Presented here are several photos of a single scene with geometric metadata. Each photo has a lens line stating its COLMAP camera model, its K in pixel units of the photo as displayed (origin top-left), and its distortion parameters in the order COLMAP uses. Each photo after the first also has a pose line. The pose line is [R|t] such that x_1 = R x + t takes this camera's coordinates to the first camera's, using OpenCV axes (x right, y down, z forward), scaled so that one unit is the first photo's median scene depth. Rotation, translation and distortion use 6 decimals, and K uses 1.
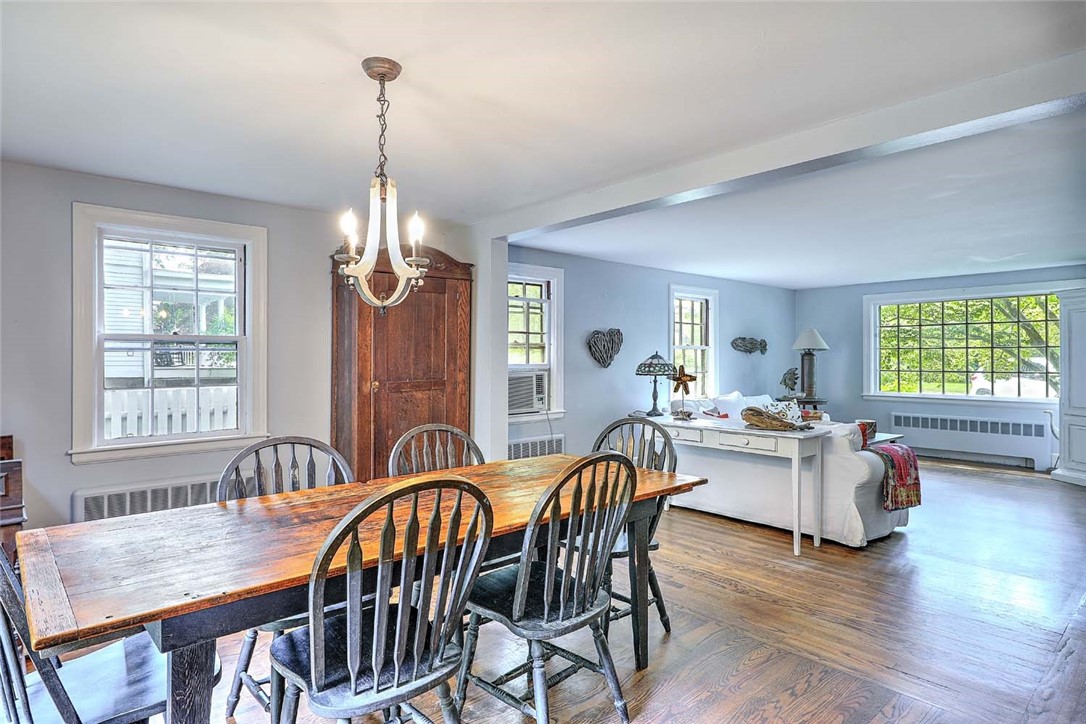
lens RADIAL K [[597.2, 0, 539.2], [0, 597.2, 368.2], [0, 0, 1]] dist [0.012647, -0.000741]
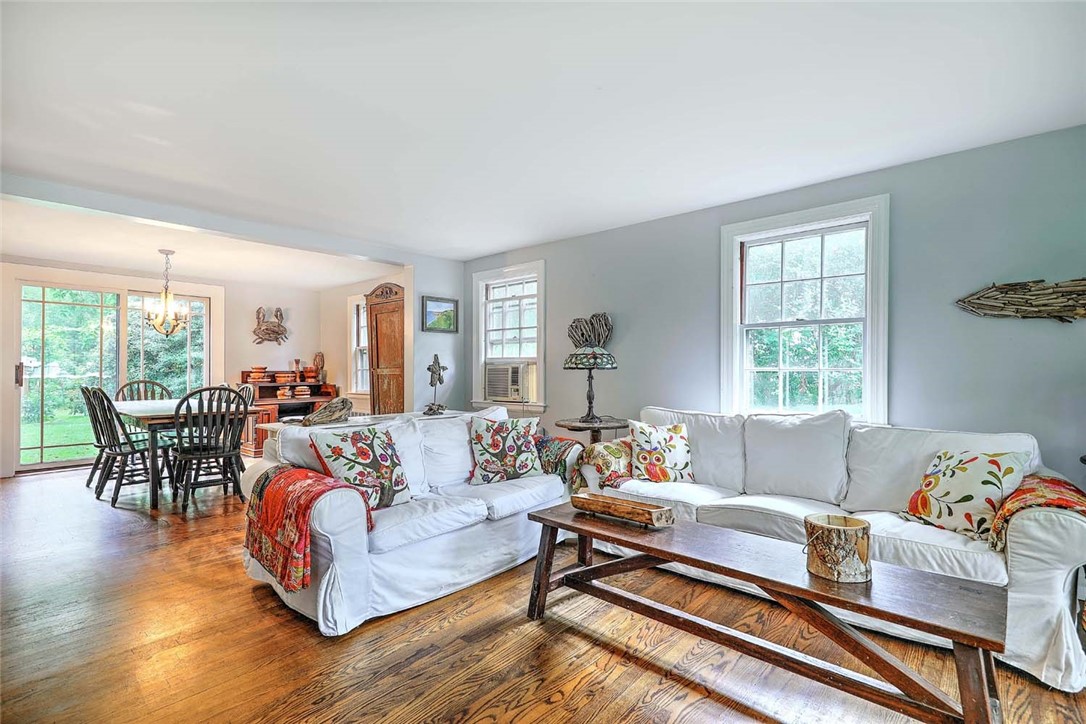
lens RADIAL K [[511.4, 0, 541.2], [0, 511.4, 355.9], [0, 0, 1]] dist [-0.002161, -0.000734]
pose [[0.102943, -0.017107, -0.994540, 0.754025], [-0.010760, 0.999774, -0.018311, 0.005888], [0.994629, 0.012586, 0.102736, 0.790299]]
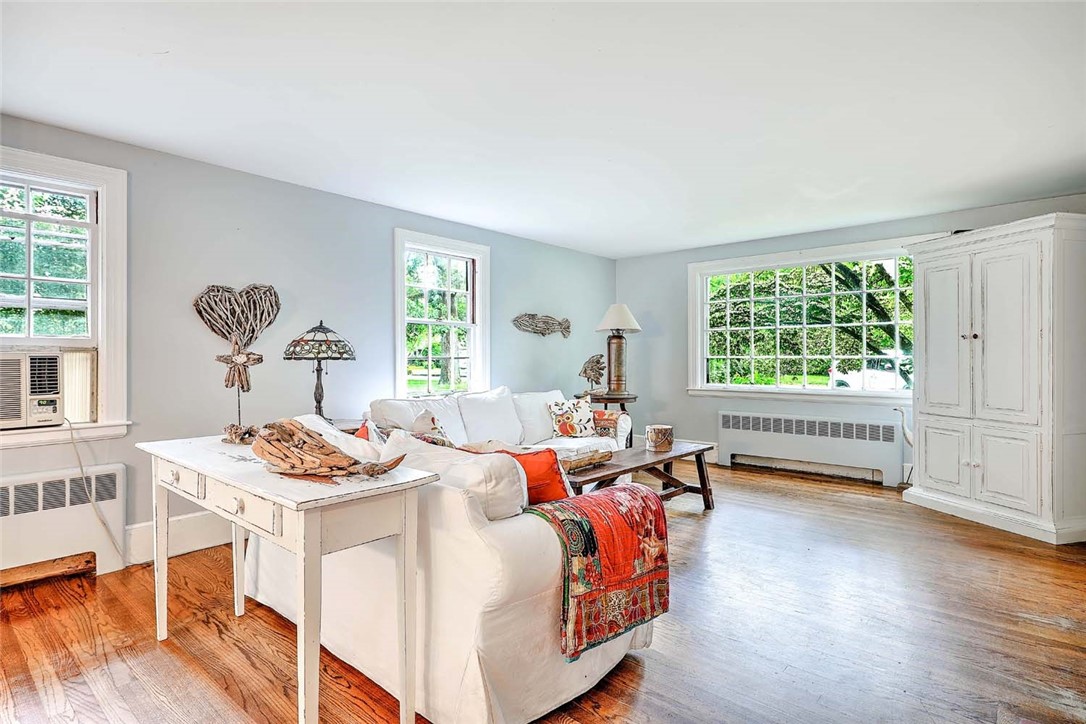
lens RADIAL K [[556.3, 0, 542.9], [0, 556.3, 363.2], [0, 0, 1]] dist [0.008909, -0.001051]
pose [[0.990902, -0.004128, 0.134519, 0.311460], [0.005053, 0.999966, -0.006536, 0.017945], [-0.134488, 0.007156, 0.990889, 0.369155]]
